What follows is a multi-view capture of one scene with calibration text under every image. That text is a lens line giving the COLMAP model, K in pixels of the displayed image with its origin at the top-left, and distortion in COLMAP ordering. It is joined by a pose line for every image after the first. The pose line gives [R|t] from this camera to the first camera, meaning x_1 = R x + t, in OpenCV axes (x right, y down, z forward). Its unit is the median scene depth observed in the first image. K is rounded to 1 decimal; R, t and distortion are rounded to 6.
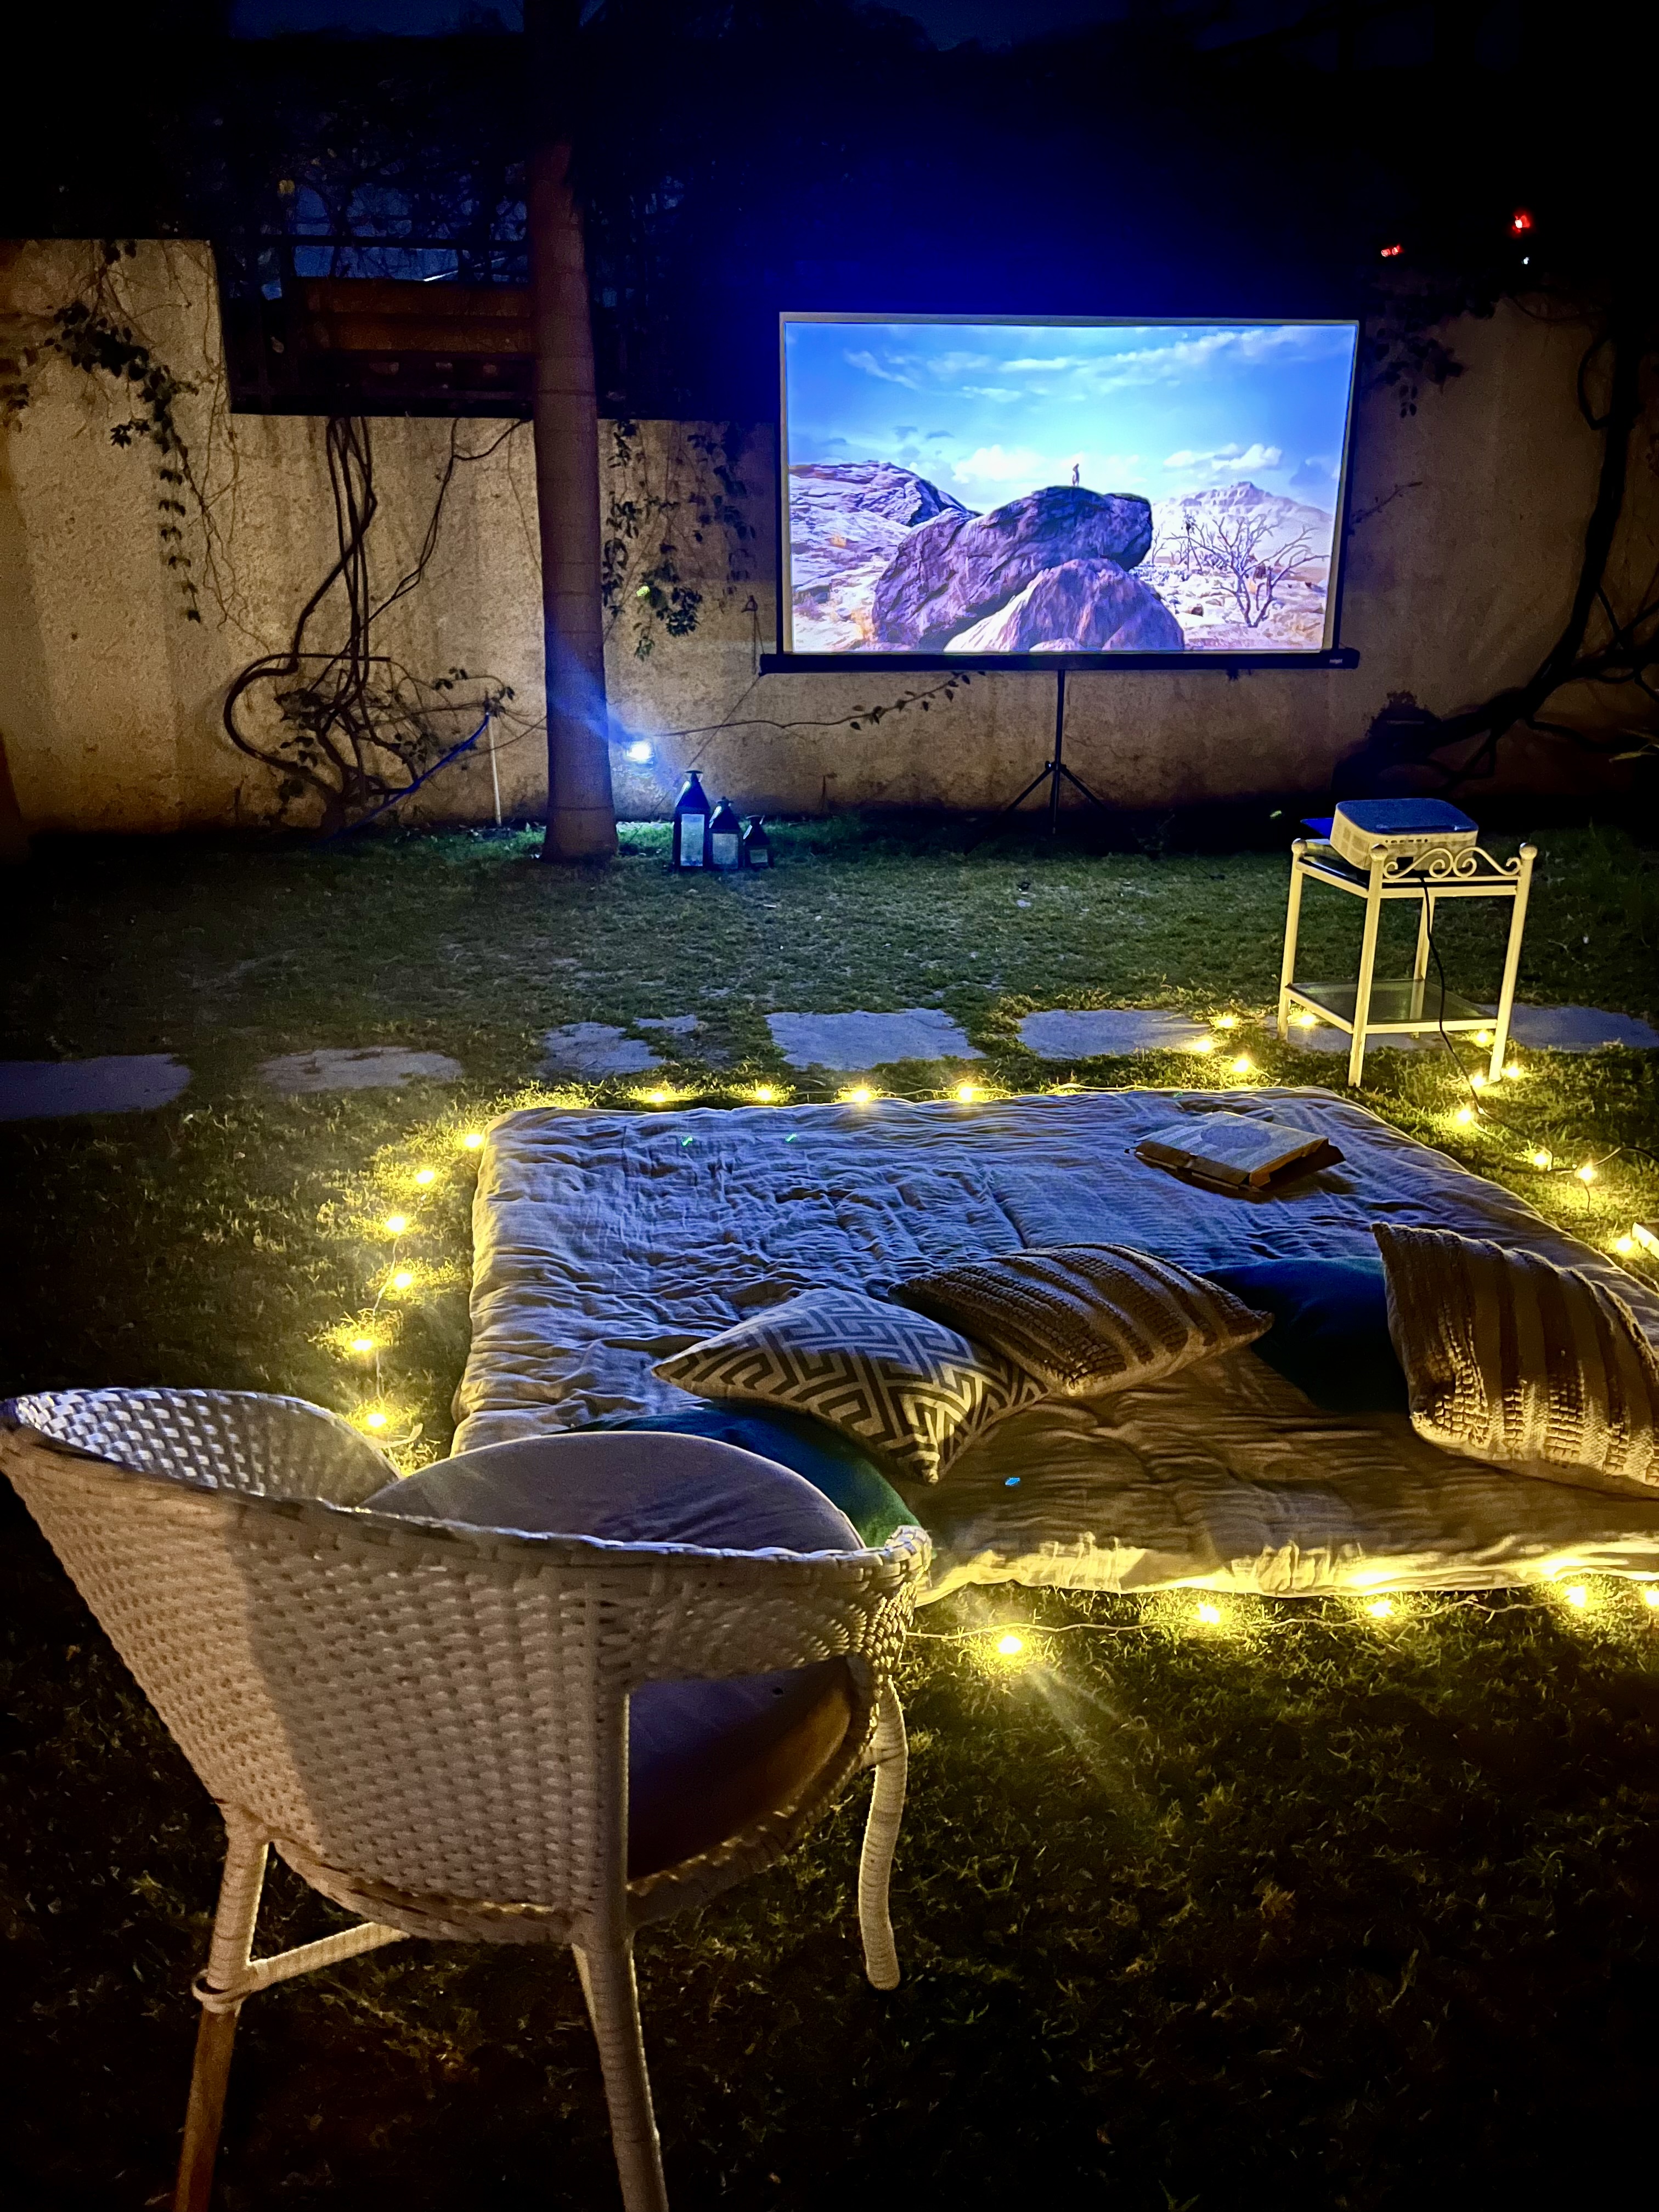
lens RADIAL K [[1676.6, 0, 829.5], [0, 1676.6, 1106.0], [0, 0, 1]] dist [0.096516, -0.164788]
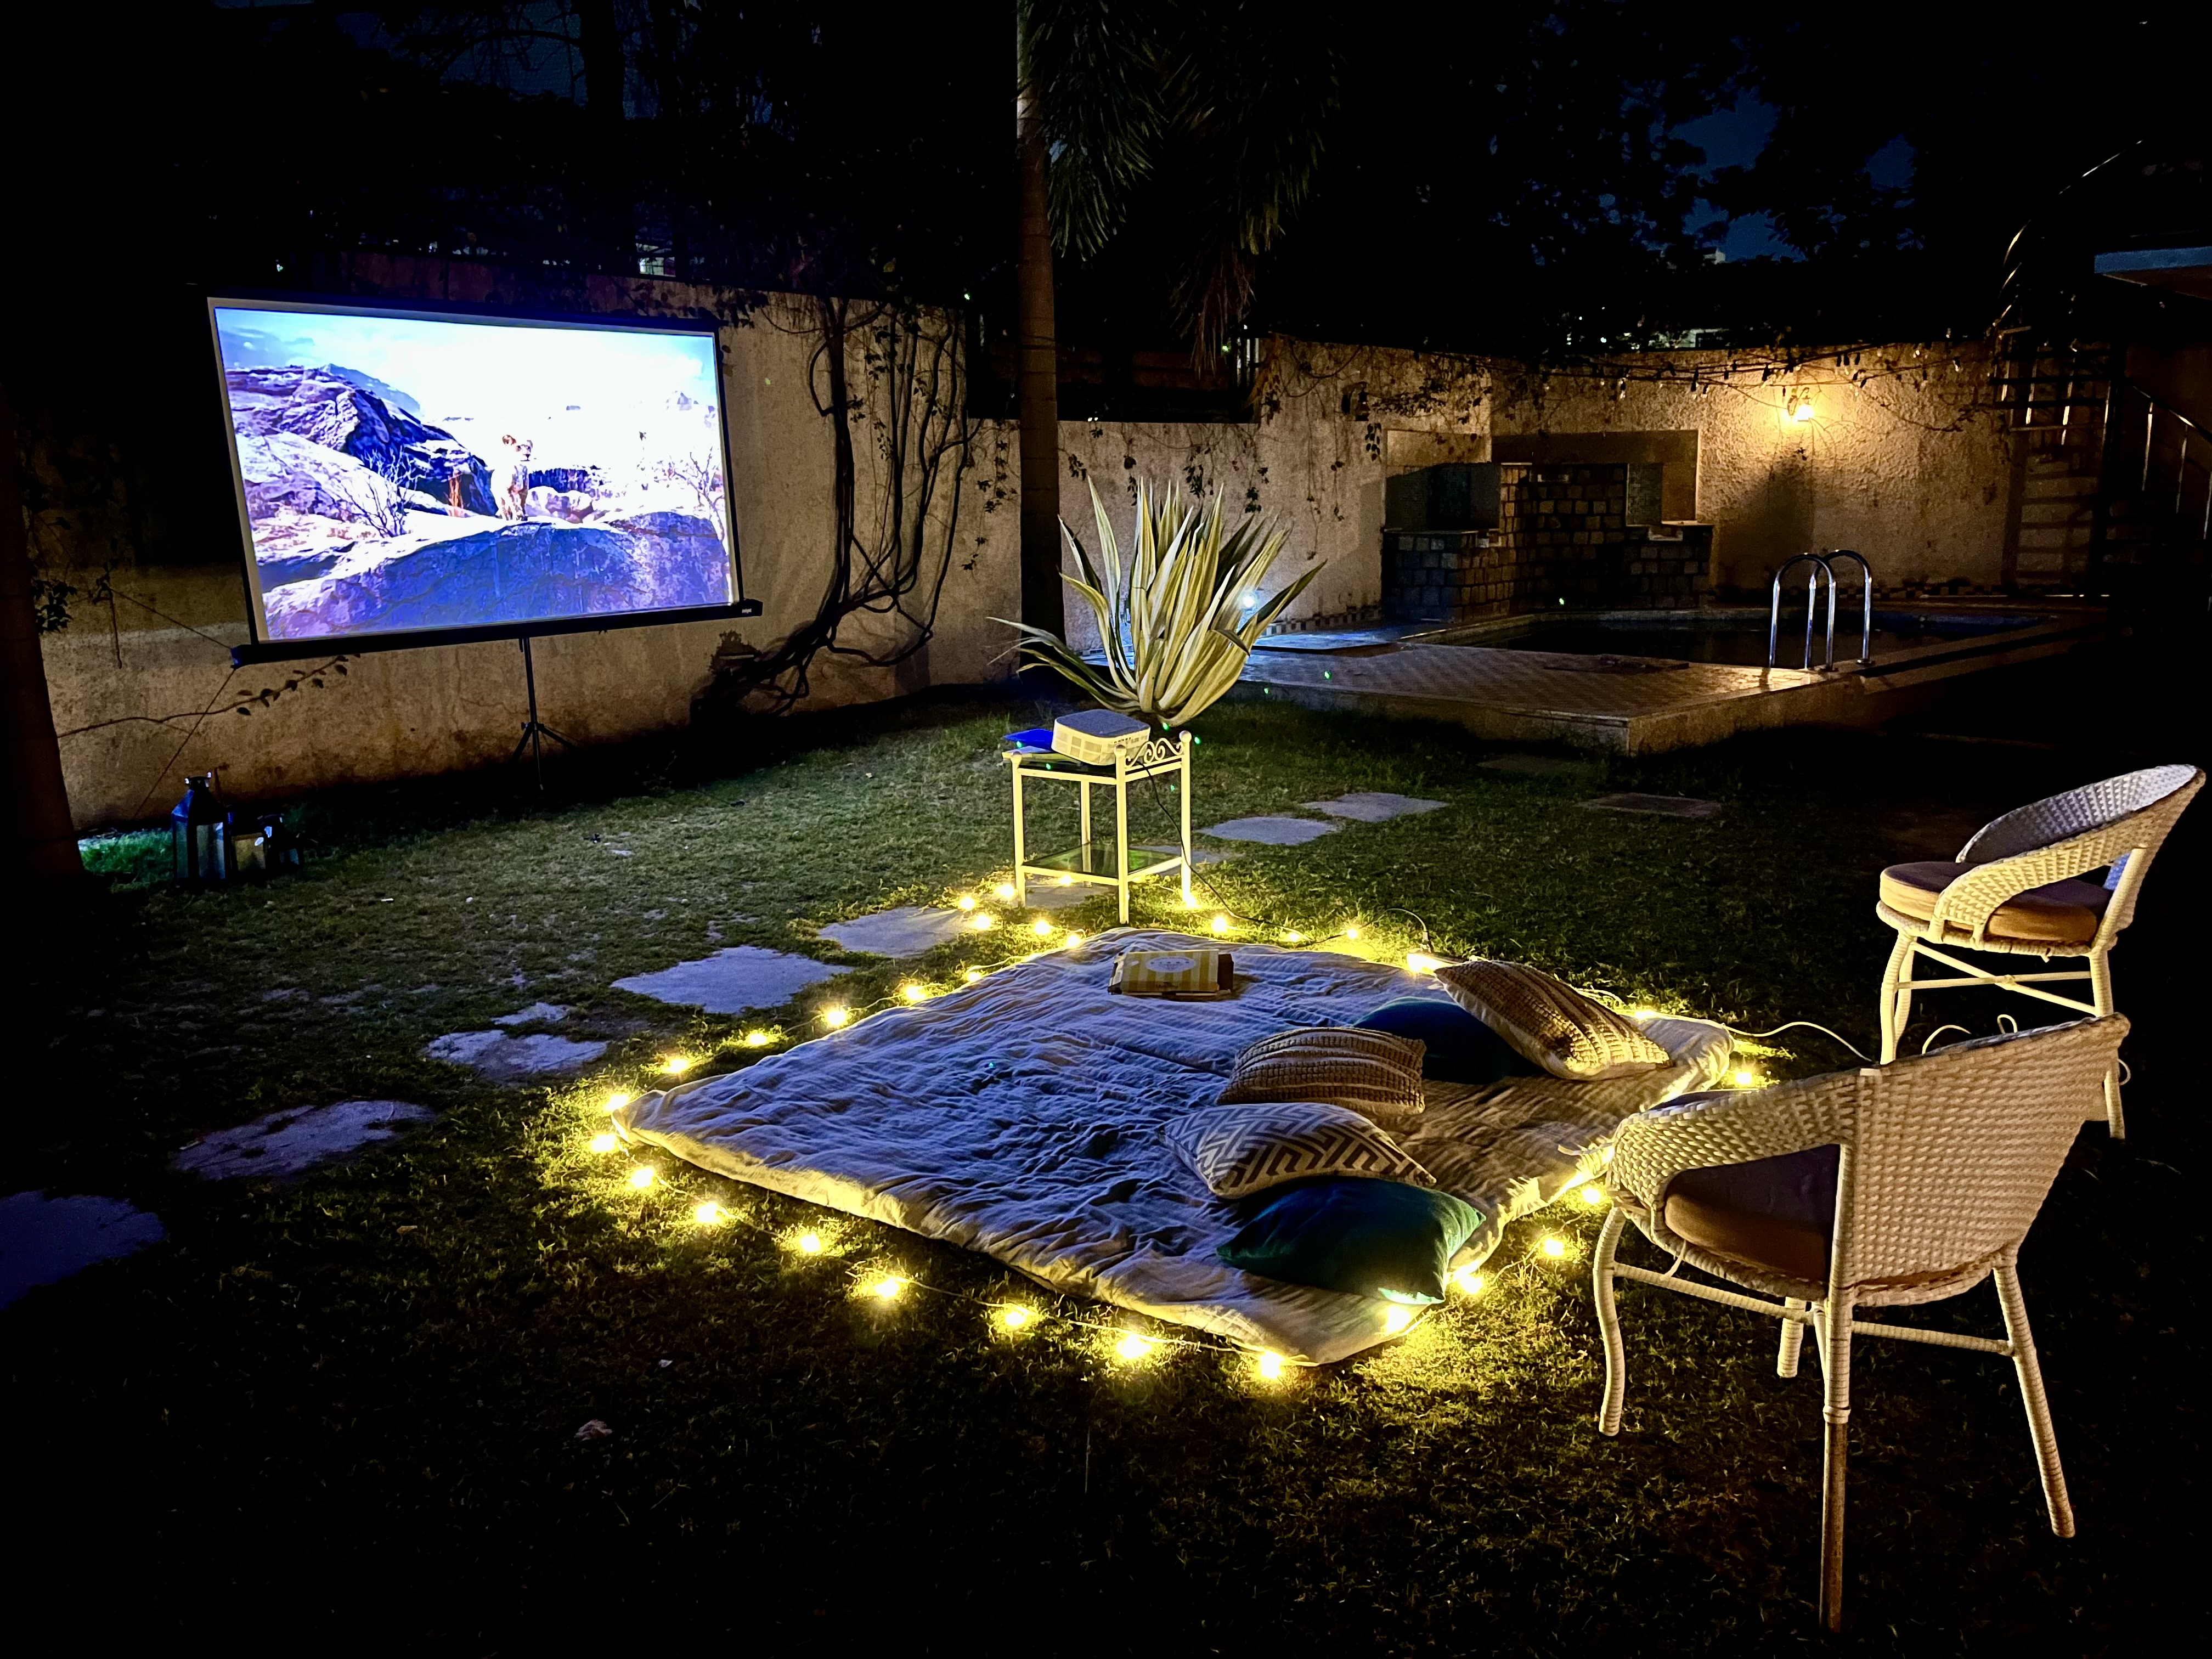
lens RADIAL K [[1676.6, 0, 1106.0], [0, 1676.6, 829.5], [0, 0, 1]] dist [0.096516, -0.164788]
pose [[0.698766, -0.161259, 0.696937, -0.566463], [0.240690, 0.970457, -0.016774, -0.060405], [-0.673643, 0.179467, 0.716936, 0.045048]]
